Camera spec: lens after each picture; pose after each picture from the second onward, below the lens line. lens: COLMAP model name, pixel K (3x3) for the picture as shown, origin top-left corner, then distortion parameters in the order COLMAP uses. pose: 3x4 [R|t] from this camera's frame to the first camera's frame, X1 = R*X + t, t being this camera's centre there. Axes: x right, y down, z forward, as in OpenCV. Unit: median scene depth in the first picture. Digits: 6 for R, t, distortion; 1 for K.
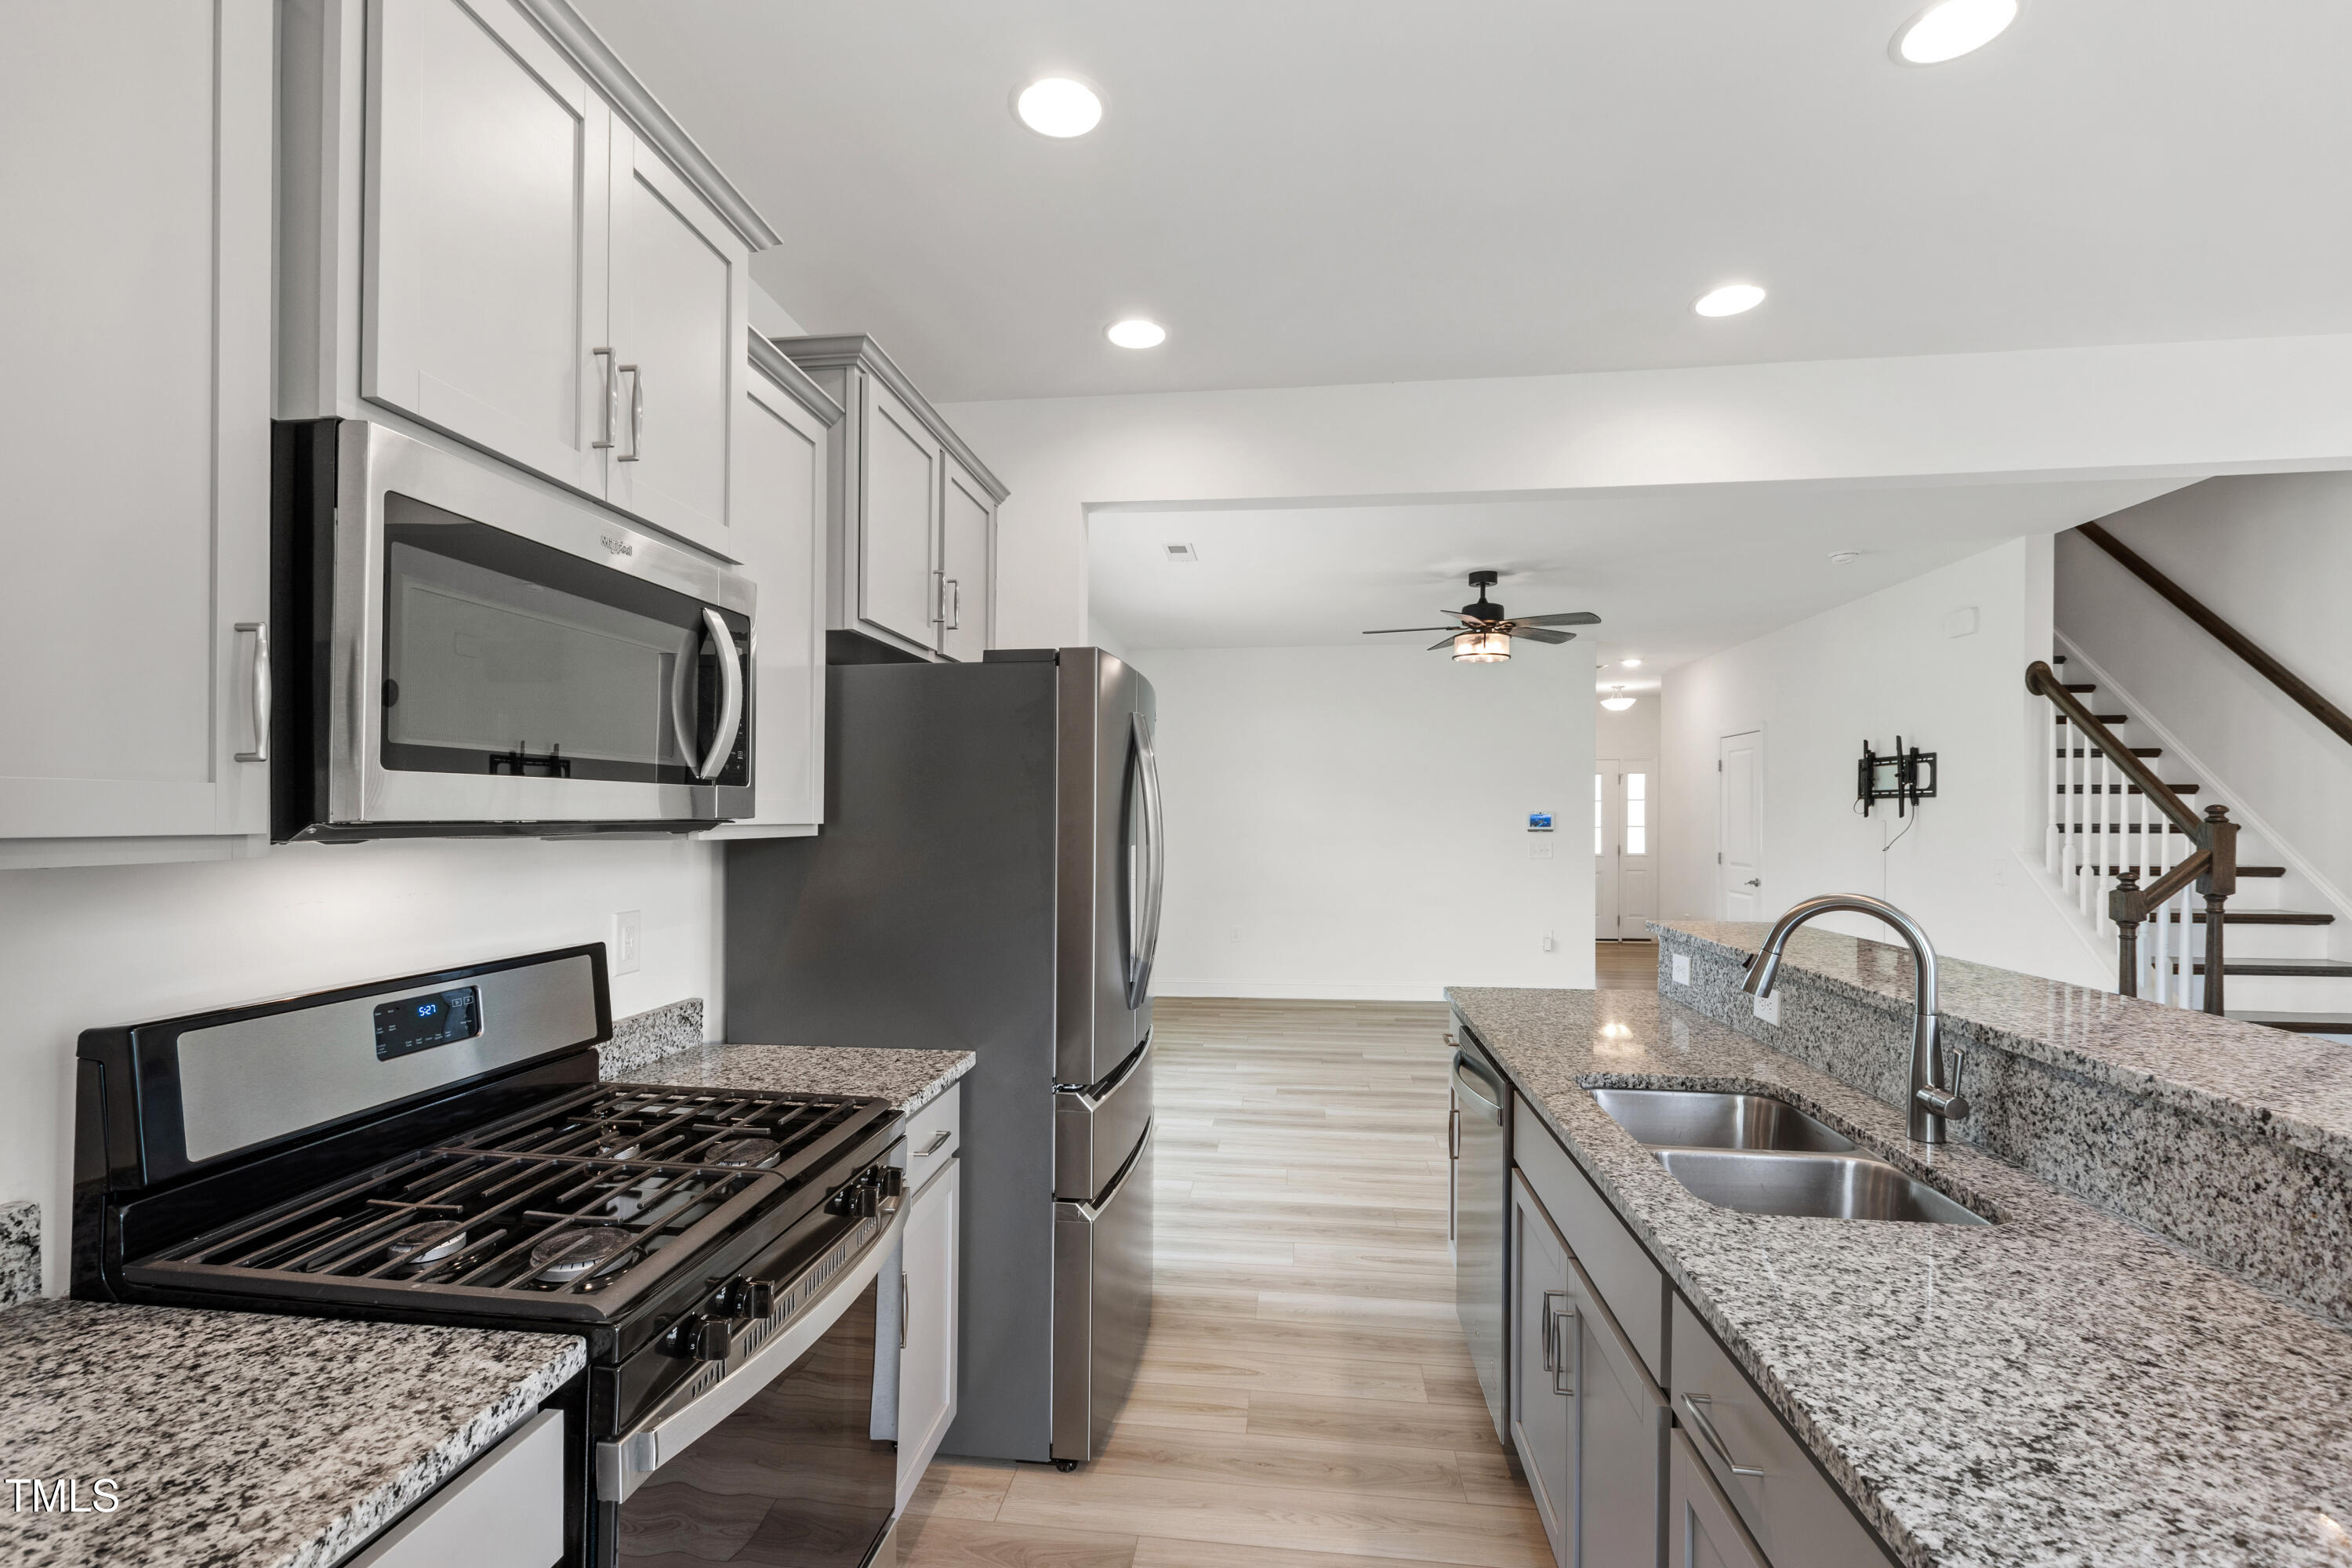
lens RADIAL K [[1027.8, 0, 1147.6], [0, 1027.8, 815.4], [0, 0, 1]] dist [-0.000346, -0.001476]
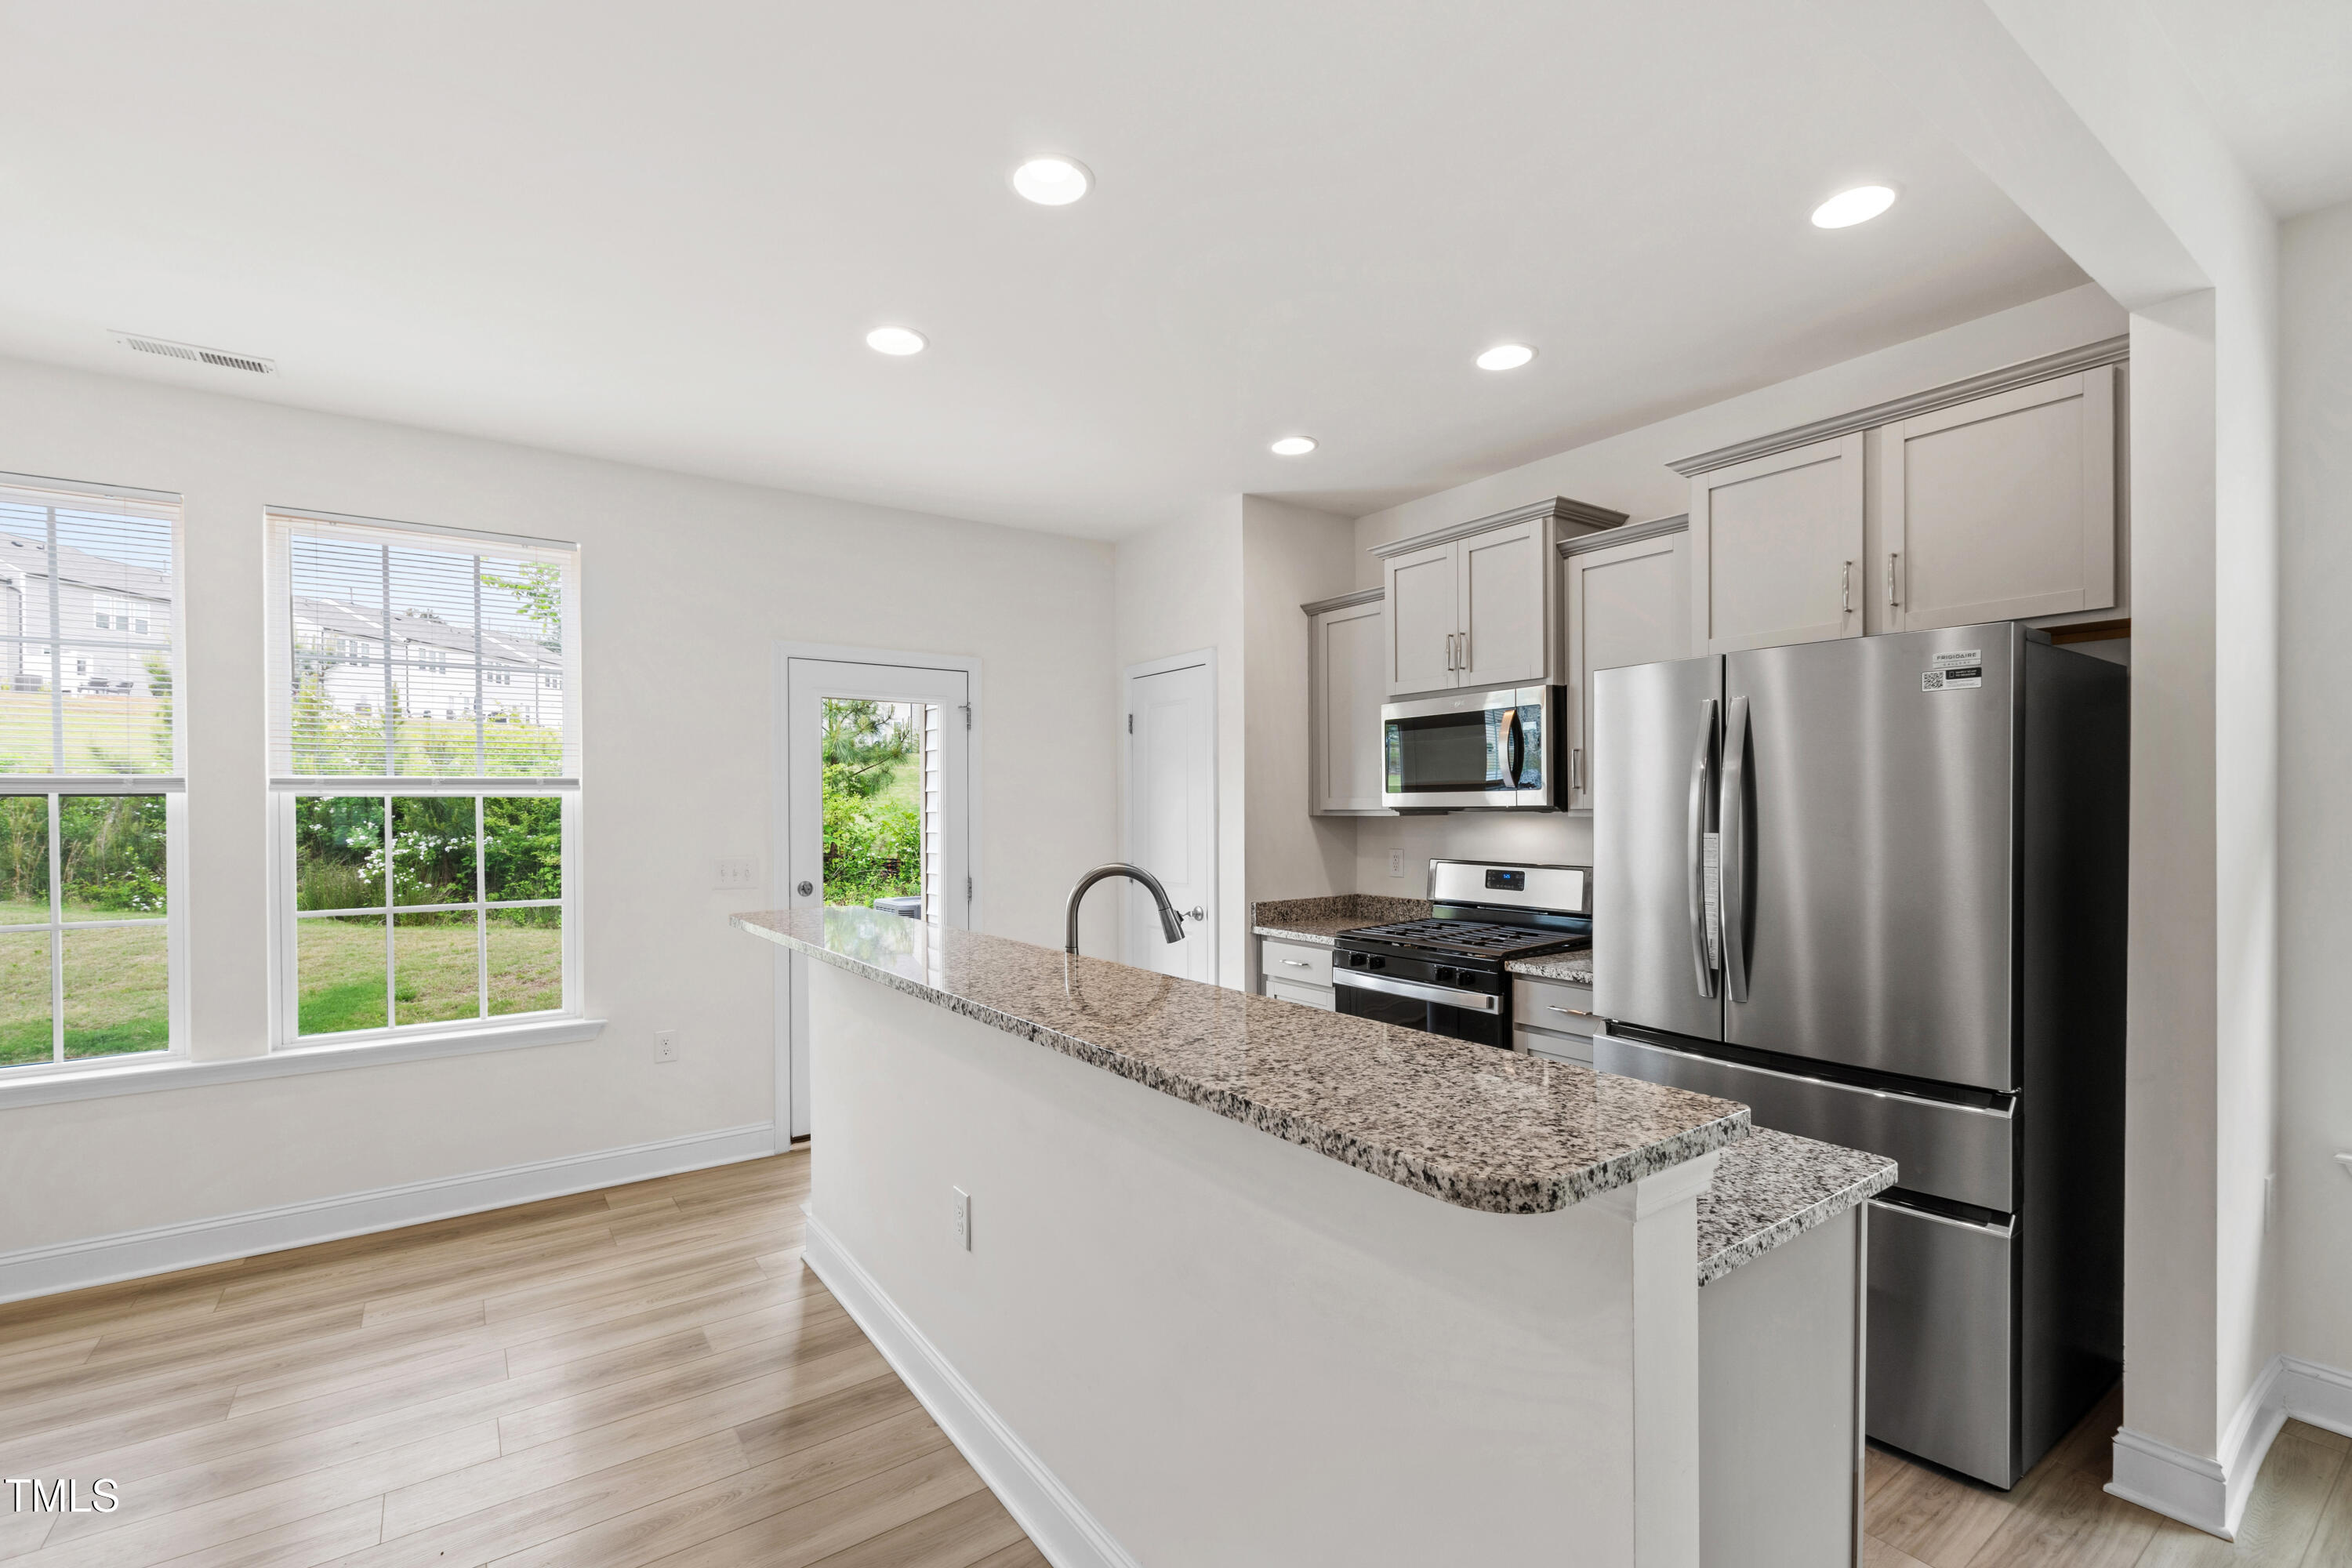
lens RADIAL K [[1013.1, 0, 1153.4], [0, 1013.1, 802.7], [0, 0, 1]] dist [-0.000353, -0.000575]
pose [[-0.727258, 0.000216, -0.686364, 0.849405], [0.004238, 0.999982, -0.004177, 0.001050], [0.686351, -0.005947, -0.727246, 1.085728]]
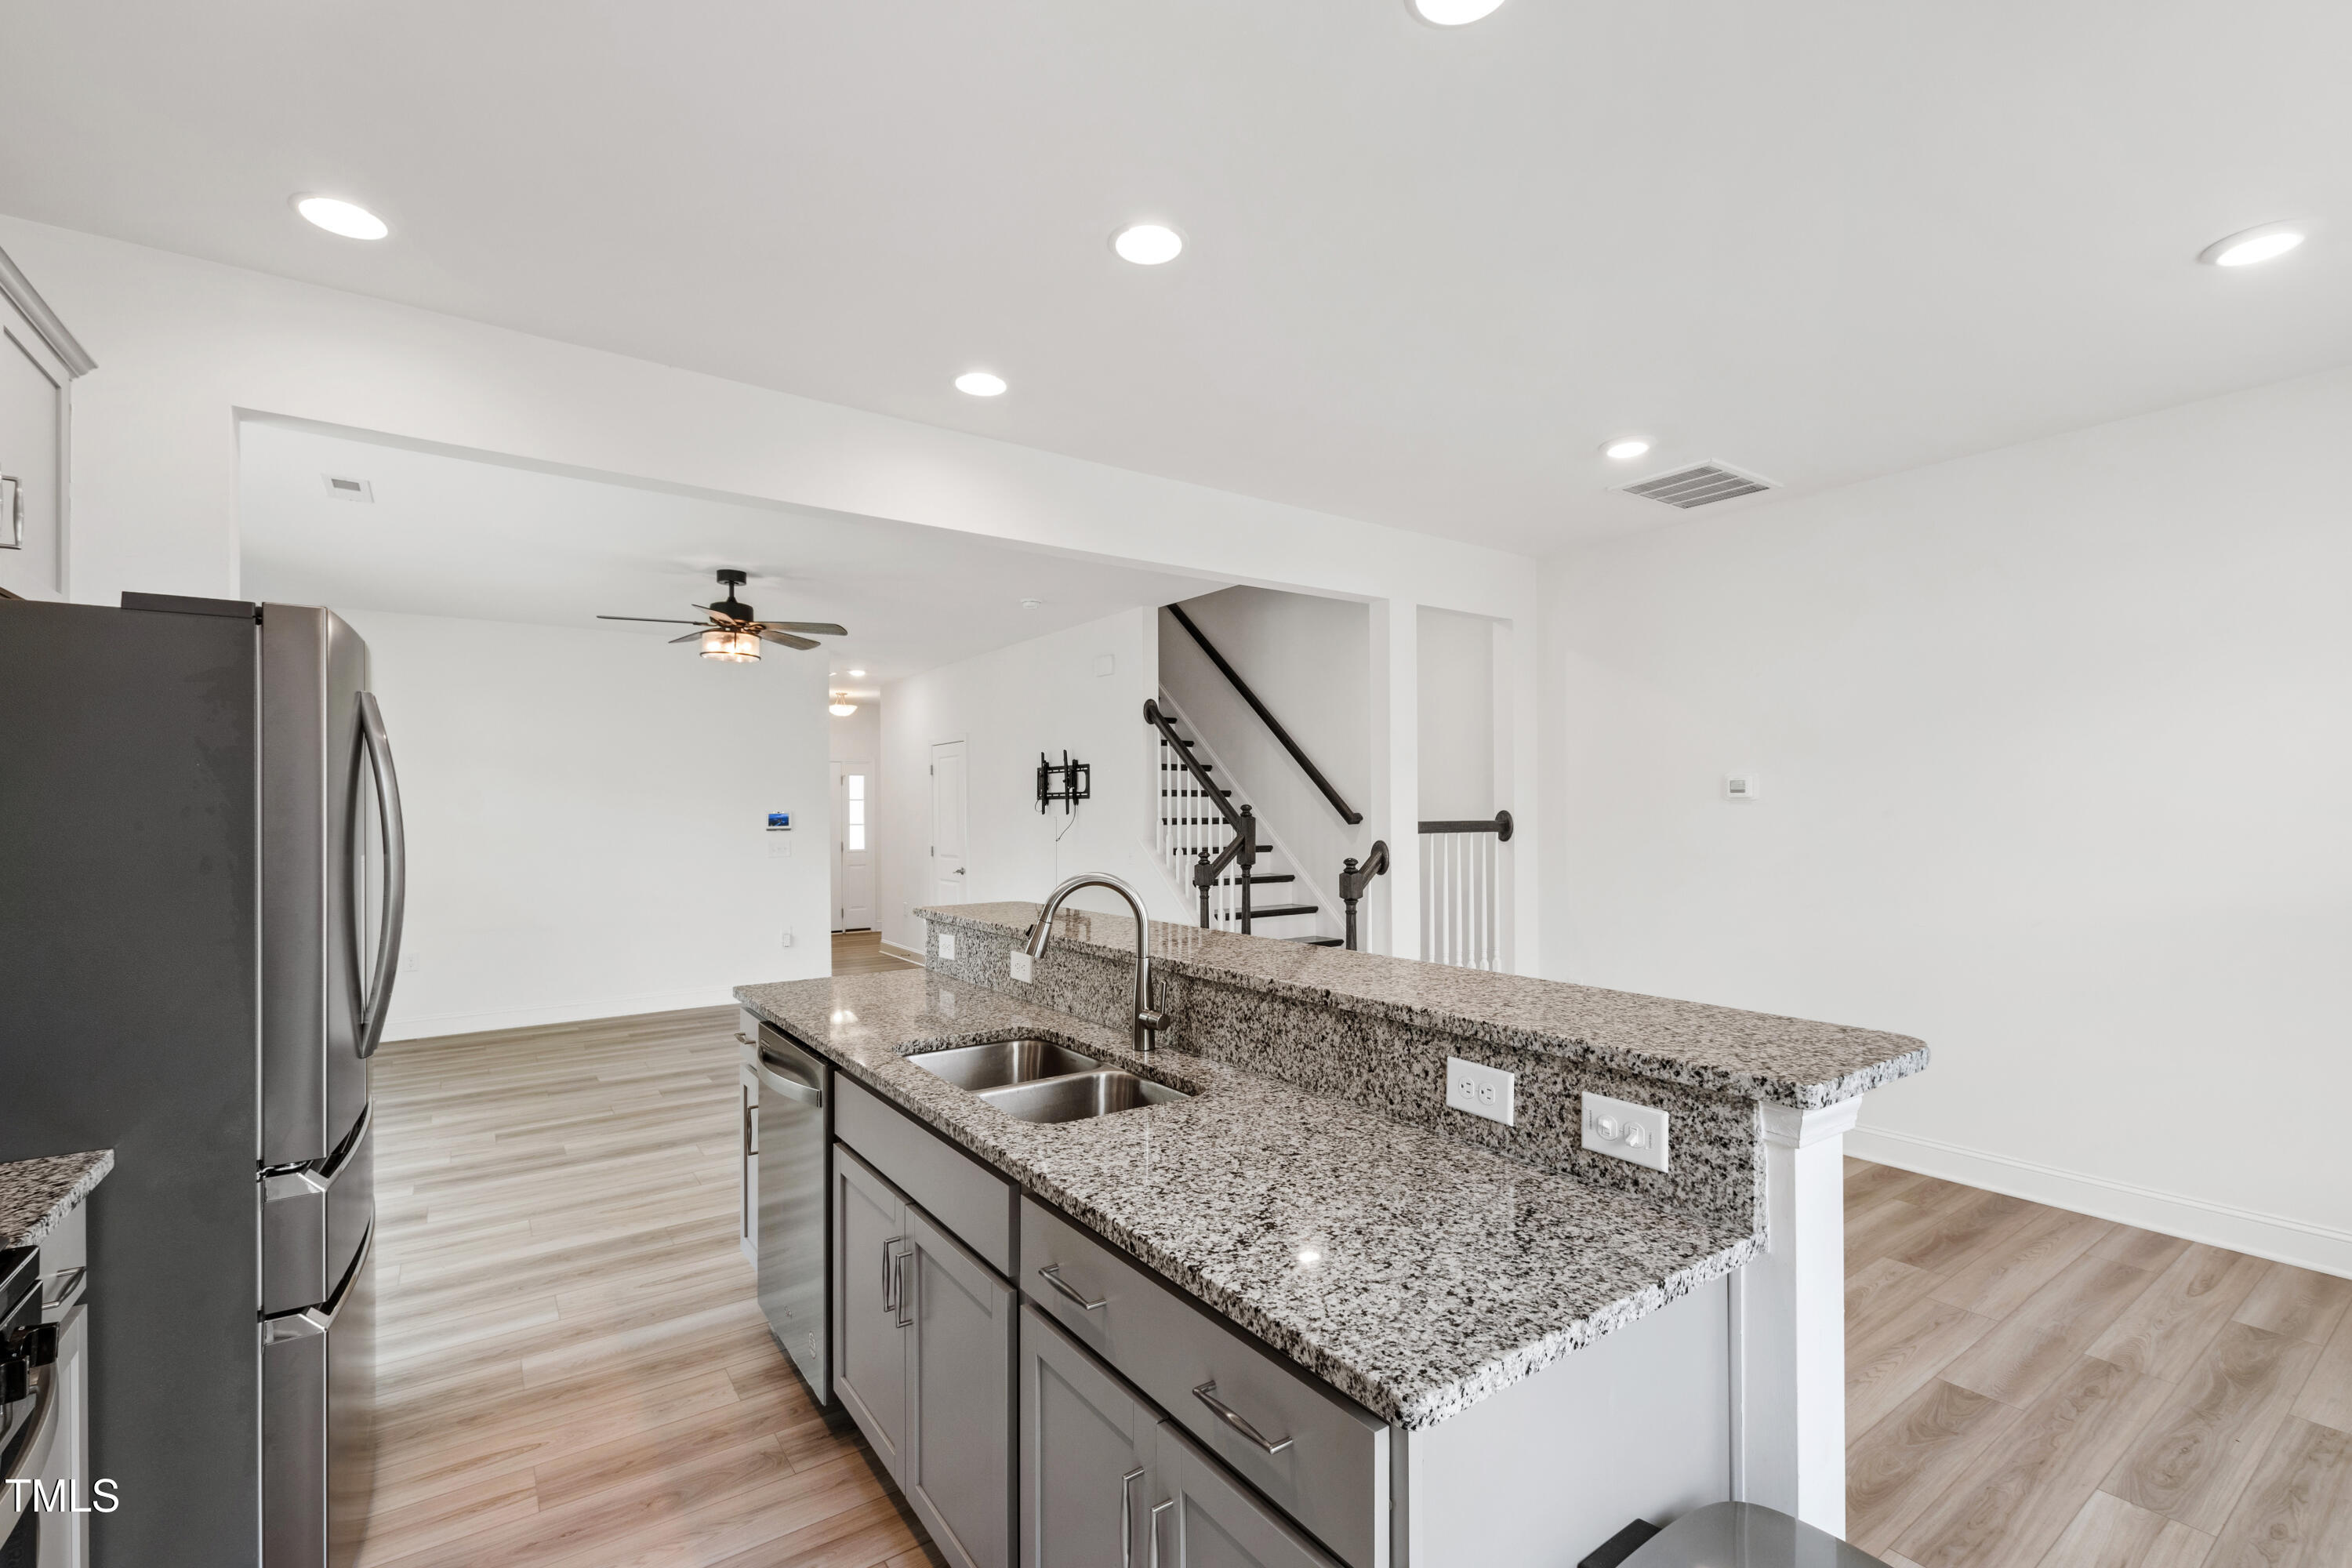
lens RADIAL K [[1027.8, 0, 1147.6], [0, 1027.8, 815.4], [0, 0, 1]] dist [-0.000346, -0.001476]
pose [[0.741217, -0.007775, 0.671220, -0.078324], [0.007708, 0.999966, 0.003071, -0.000053], [-0.671221, 0.002897, 0.741252, -0.010599]]
